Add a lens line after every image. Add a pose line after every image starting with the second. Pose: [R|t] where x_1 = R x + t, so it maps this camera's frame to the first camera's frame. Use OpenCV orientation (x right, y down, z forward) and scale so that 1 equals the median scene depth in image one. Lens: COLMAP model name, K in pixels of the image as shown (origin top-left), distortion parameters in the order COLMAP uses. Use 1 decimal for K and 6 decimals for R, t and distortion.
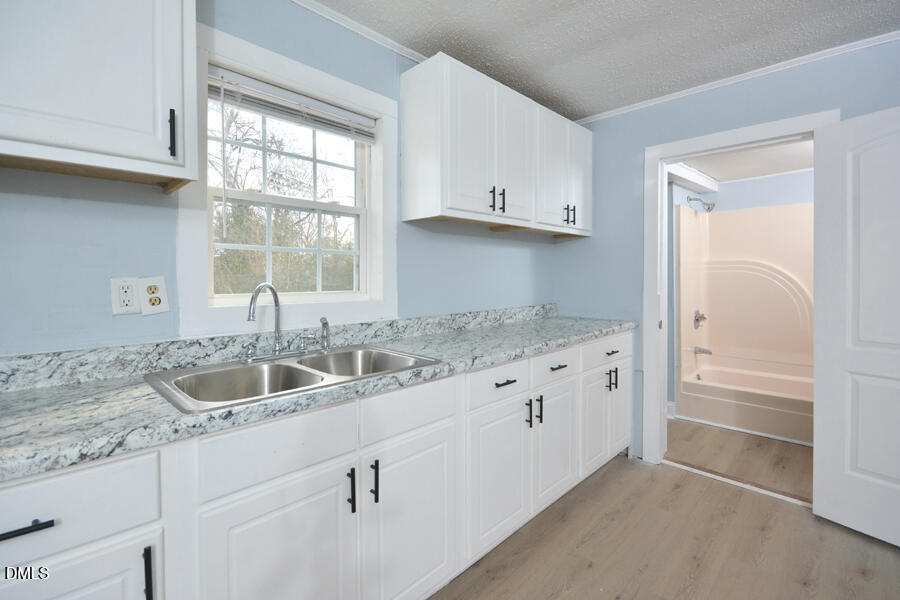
lens RADIAL K [[407.8, 0, 450.9], [0, 407.8, 286.1], [0, 0, 1]] dist [0.008546, -0.003942]
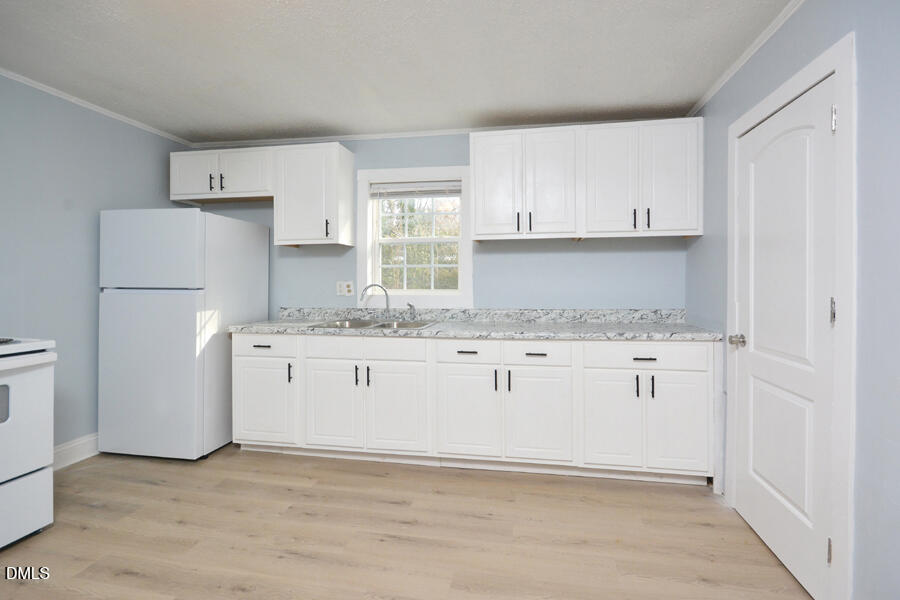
lens RADIAL K [[407.8, 0, 455.5], [0, 407.8, 286.7], [0, 0, 1]] dist [0.008546, -0.003942]
pose [[0.576049, 0.014612, -0.817284, 1.159063], [-0.015463, 0.999856, 0.006977, -0.011482], [0.817269, 0.008619, 0.576192, 0.082741]]
